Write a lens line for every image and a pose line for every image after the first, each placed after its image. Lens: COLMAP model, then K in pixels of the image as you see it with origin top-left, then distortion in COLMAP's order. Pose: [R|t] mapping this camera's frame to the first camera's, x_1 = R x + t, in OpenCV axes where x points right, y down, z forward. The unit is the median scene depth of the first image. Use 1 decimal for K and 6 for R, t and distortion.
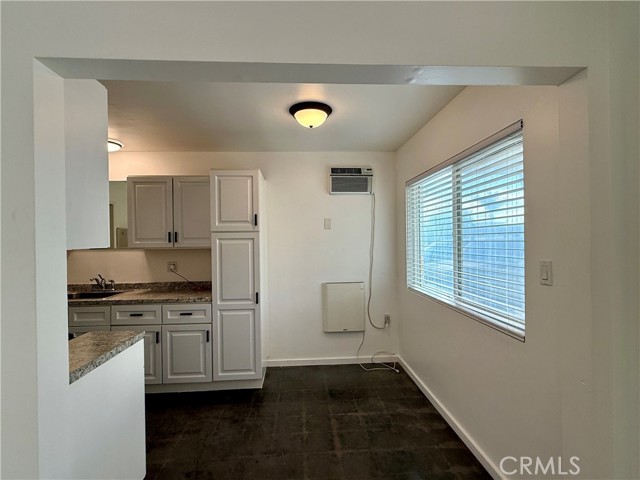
lens RADIAL K [[318.1, 0, 319.6], [0, 318.1, 240.7], [0, 0, 1]] dist [0.004773, 0.000301]
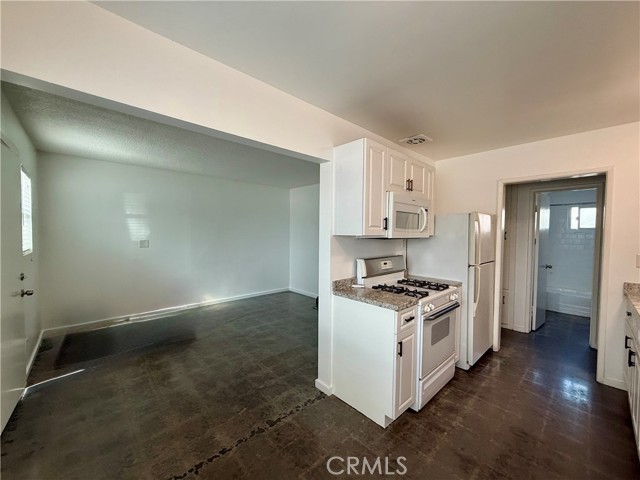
lens RADIAL K [[253.6, 0, 318.1], [0, 253.6, 238.8], [0, 0, 1]] dist [0.000040, 0.000081]
pose [[-0.773095, 0.022200, -0.633902, 0.179243], [-0.001096, 0.999339, 0.036335, -0.004272], [0.634290, 0.028785, -0.772559, 0.951331]]
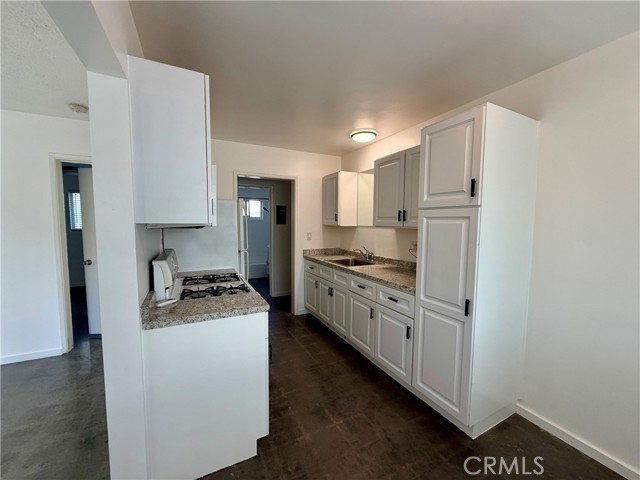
lens RADIAL K [[253.6, 0, 315.8], [0, 253.6, 240.4], [0, 0, 1]] dist [0.000040, 0.000081]
pose [[0.383132, 0.083797, -0.919885, 0.155434], [-0.012827, 0.996263, 0.085412, 0.000241], [0.923604, -0.020924, 0.382776, 0.510445]]
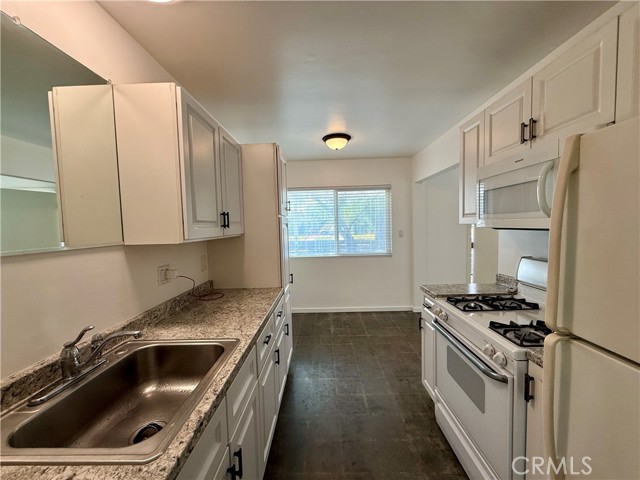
lens RADIAL K [[253.6, 0, 319.5], [0, 253.6, 240.1], [0, 0, 1]] dist [0.000040, 0.000081]
pose [[0.069729, -0.042919, 0.996642, -1.042362], [0.024941, 0.998837, 0.041268, 0.015476], [-0.997254, 0.021980, 0.070718, 0.839153]]
